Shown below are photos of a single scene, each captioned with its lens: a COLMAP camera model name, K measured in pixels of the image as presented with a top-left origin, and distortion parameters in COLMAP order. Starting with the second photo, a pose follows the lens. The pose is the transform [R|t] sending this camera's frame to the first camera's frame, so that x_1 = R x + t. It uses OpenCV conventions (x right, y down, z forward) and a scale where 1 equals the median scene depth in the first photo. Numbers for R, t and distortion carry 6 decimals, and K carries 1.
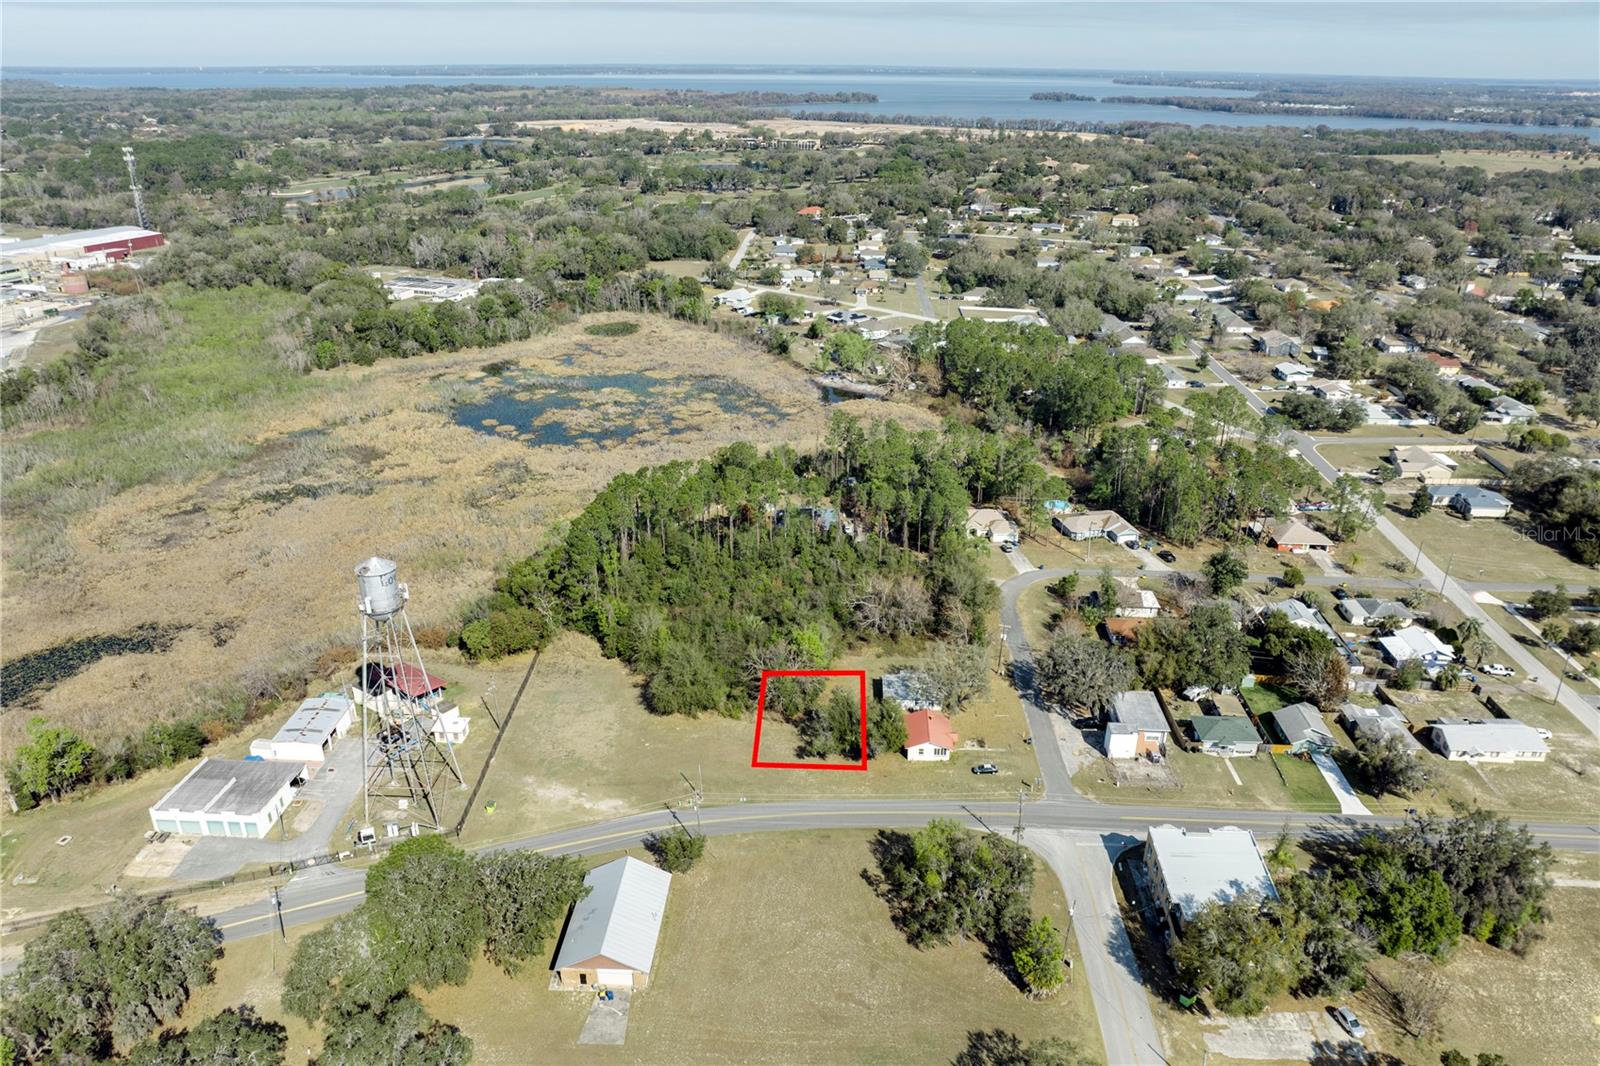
lens RADIAL K [[1123.6, 0, 800.5], [0, 1123.6, 595.9], [0, 0, 1]] dist [-0.041686, 0.004488]
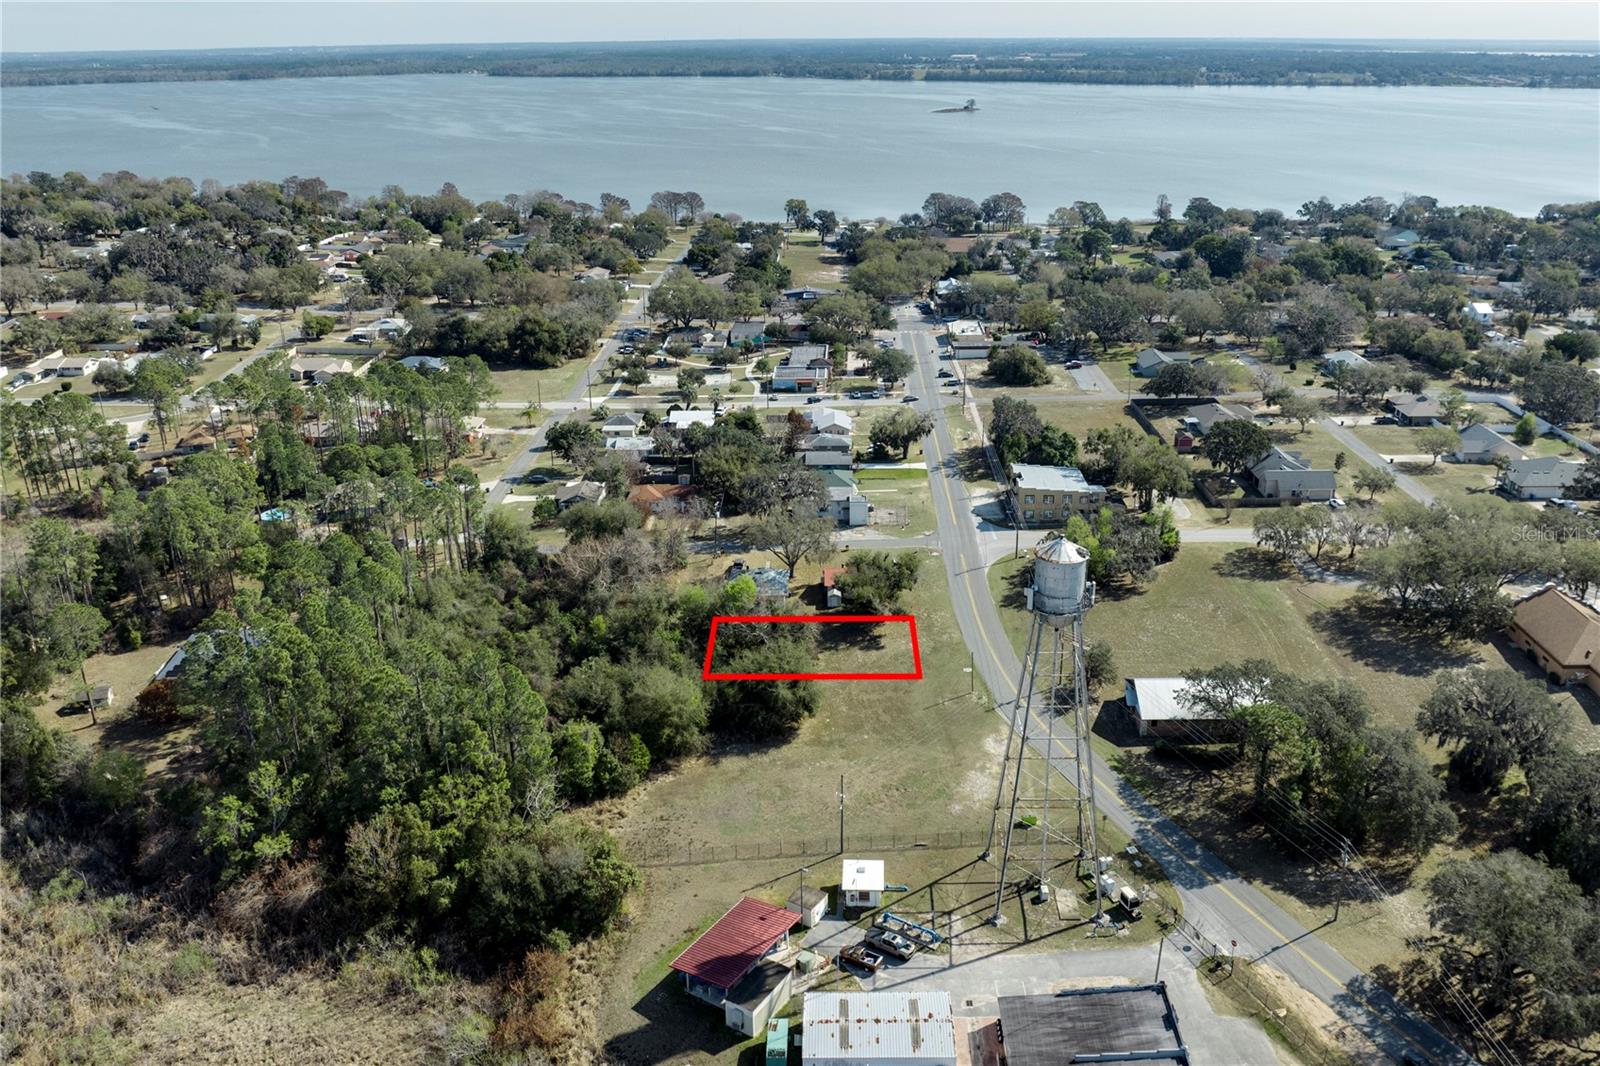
lens RADIAL K [[1280.4, 0, 847.3], [0, 1280.4, 526.5], [0, 0, 1]] dist [-0.040390, -0.002320]
pose [[-0.049835, -0.368179, 0.928418, -0.761463], [0.438508, 0.827119, 0.351545, -0.262907], [-0.897344, 0.424639, 0.120230, 0.679238]]
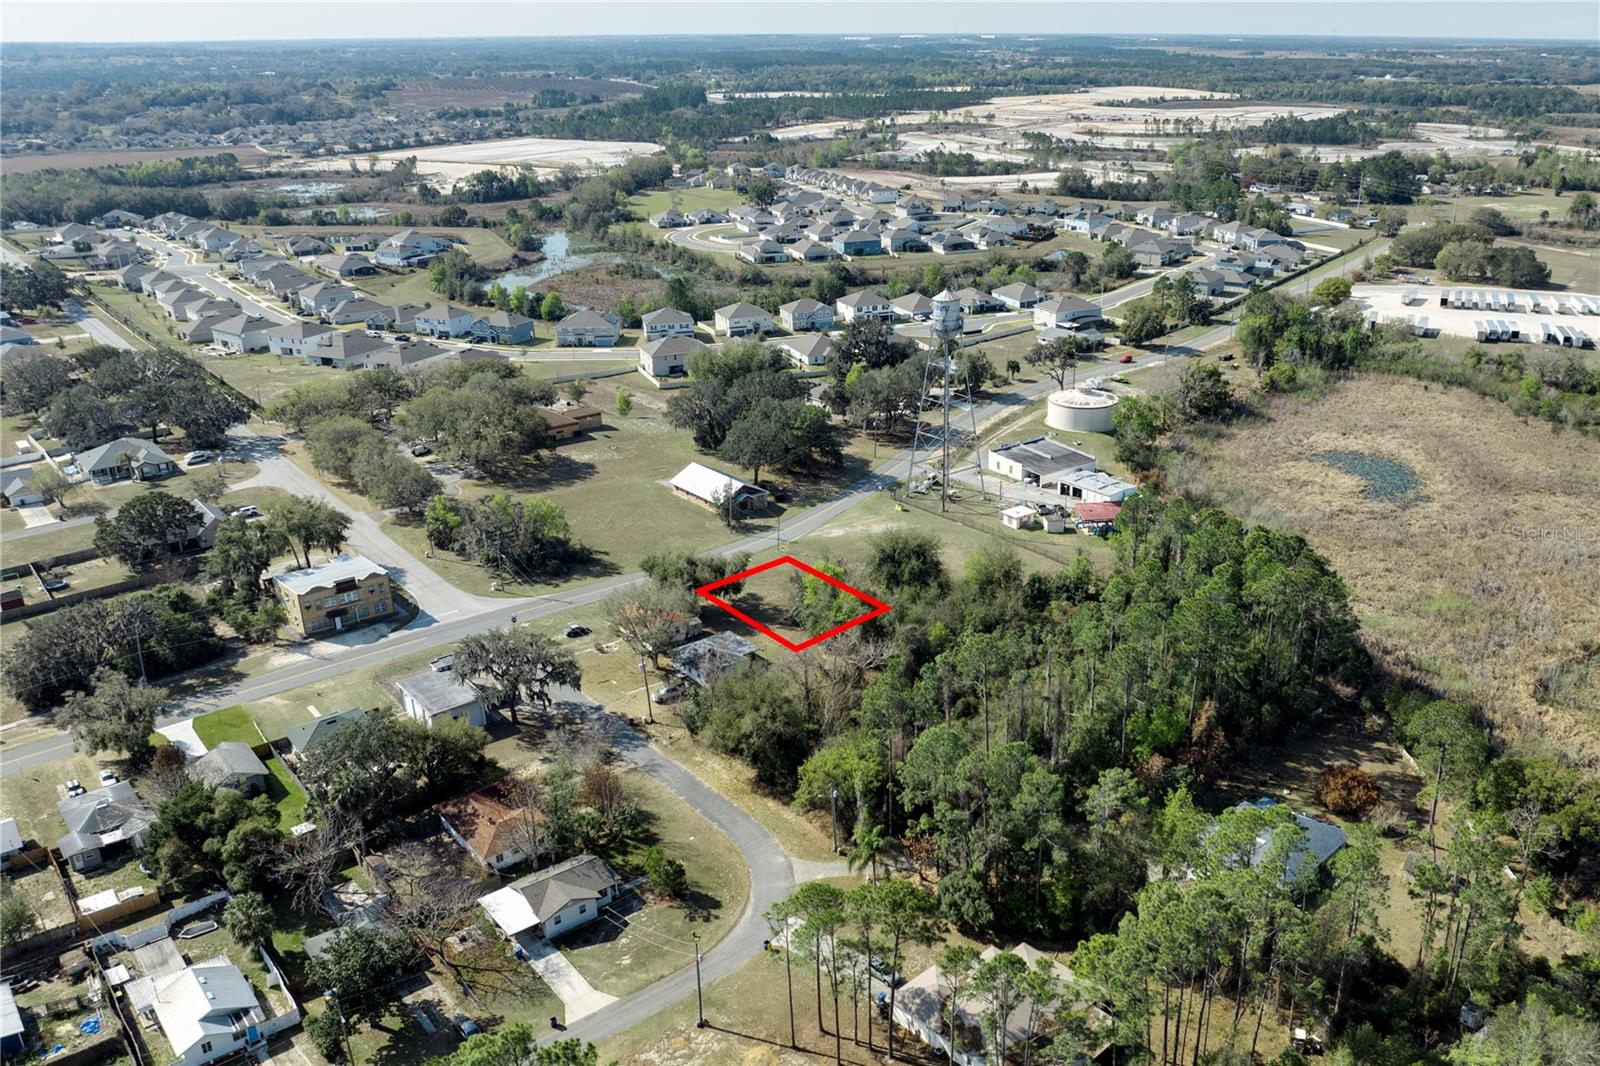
lens RADIAL K [[1362.0, 0, 930.9], [0, 1362.0, 537.2], [0, 0, 1]] dist [-0.042026, -0.012852]
pose [[-0.722090, 0.236394, -0.650157, 0.532376], [-0.306411, 0.733306, 0.606939, -0.550270], [0.620241, 0.637480, -0.457079, 1.298315]]
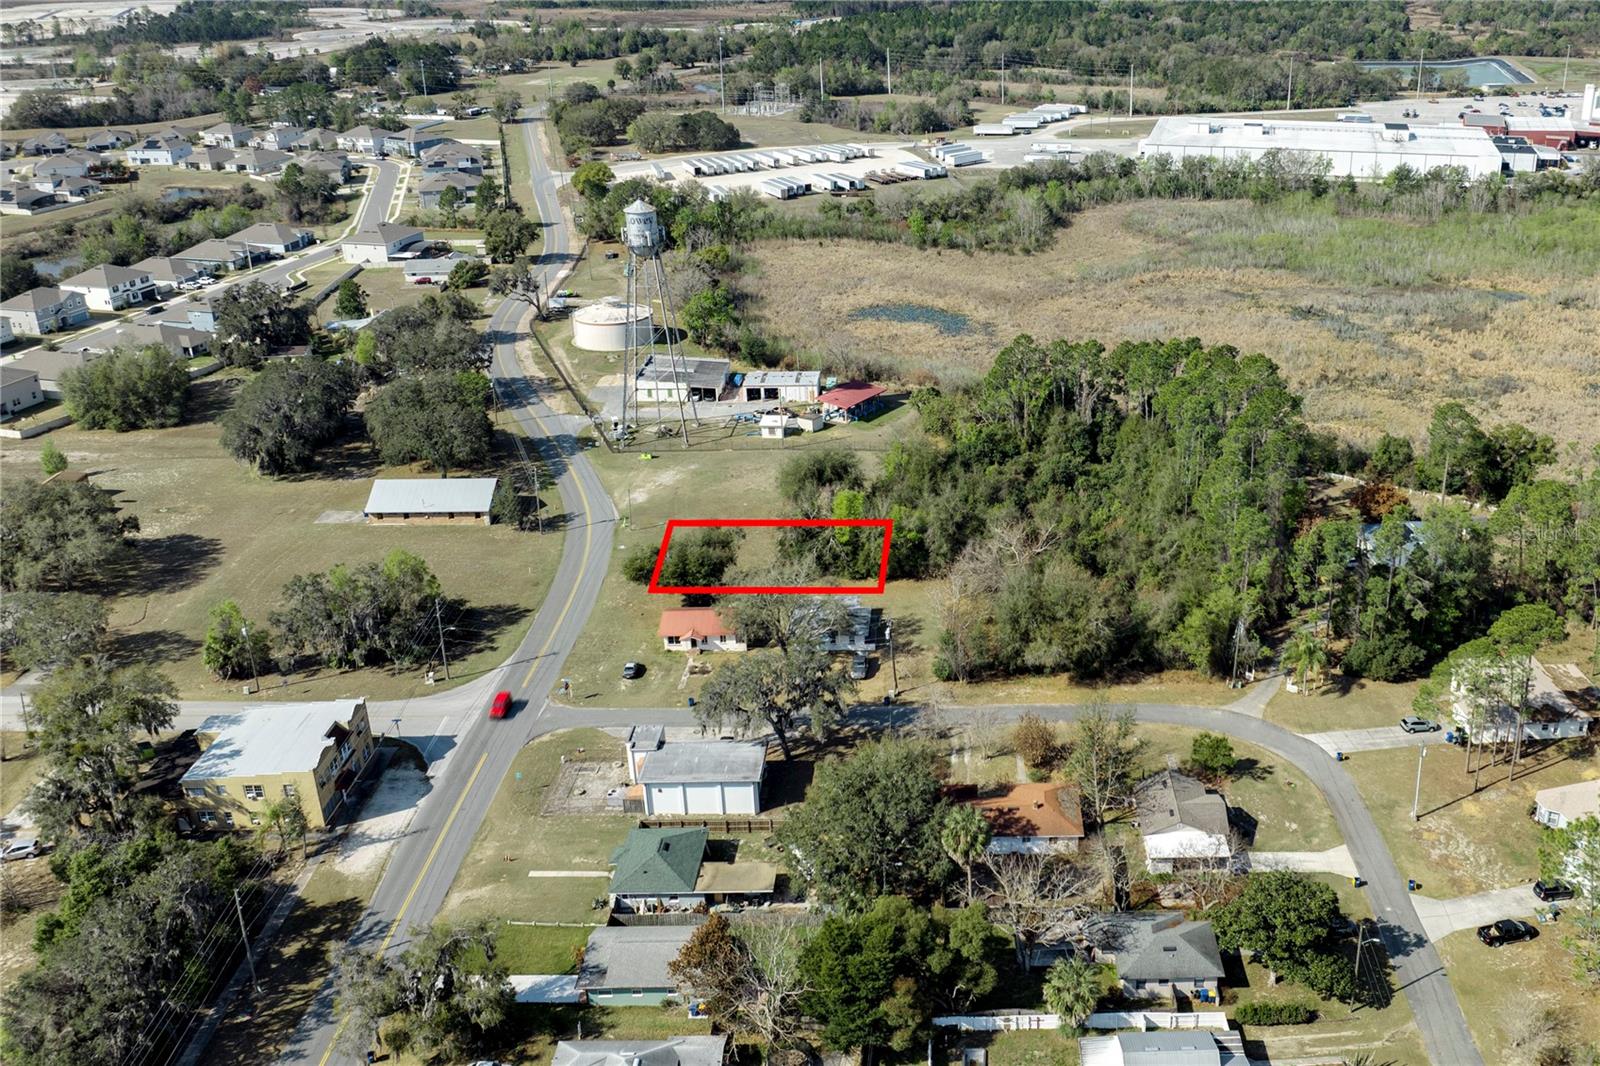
lens RADIAL K [[1434.9, 0, 1020.5], [0, 1434.9, 531.9], [0, 0, 1]] dist [-0.028693, -0.000034]
pose [[0.088148, 0.395286, -0.914319, 0.807435], [-0.436234, 0.840508, 0.321319, -0.272879], [0.895505, 0.370534, 0.246526, 0.746437]]
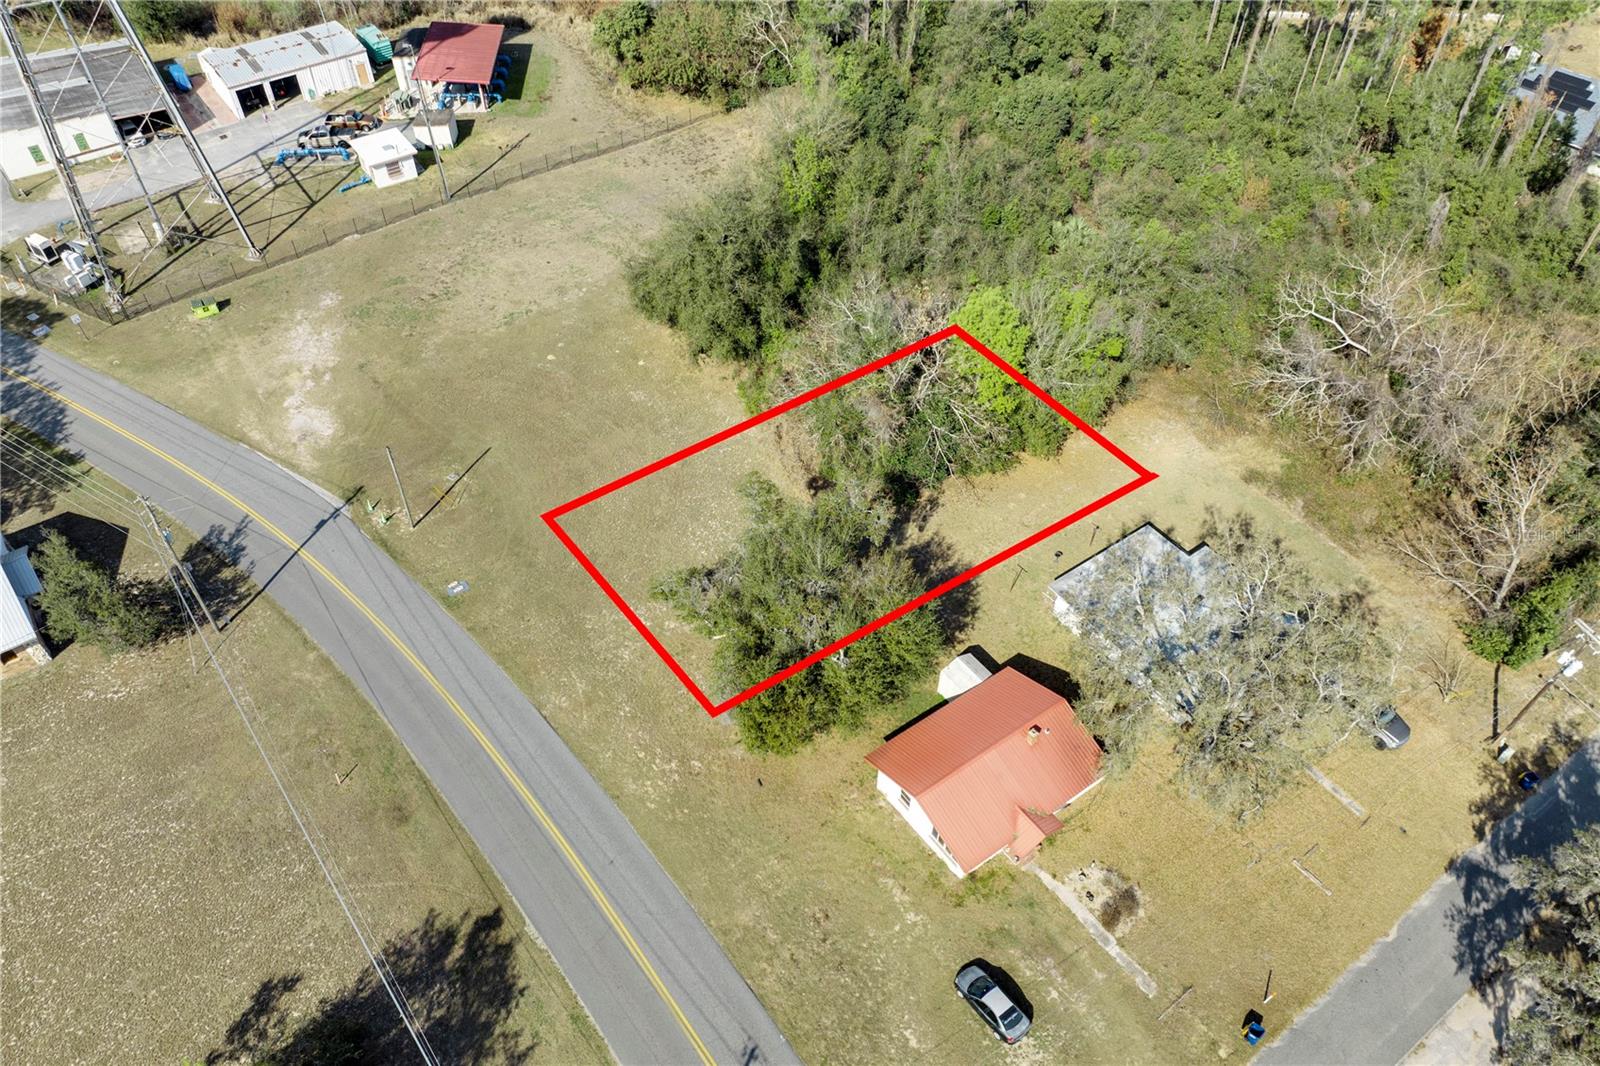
lens RADIAL K [[1123.6, 0, 800.5], [0, 1123.6, 595.9], [0, 0, 1]] dist [-0.041686, 0.004488]
pose [[0.621776, 0.595481, -0.508721, 0.169007], [-0.343061, 0.790994, 0.506594, -0.042224], [0.704062, -0.140466, 0.696108, 0.606505]]
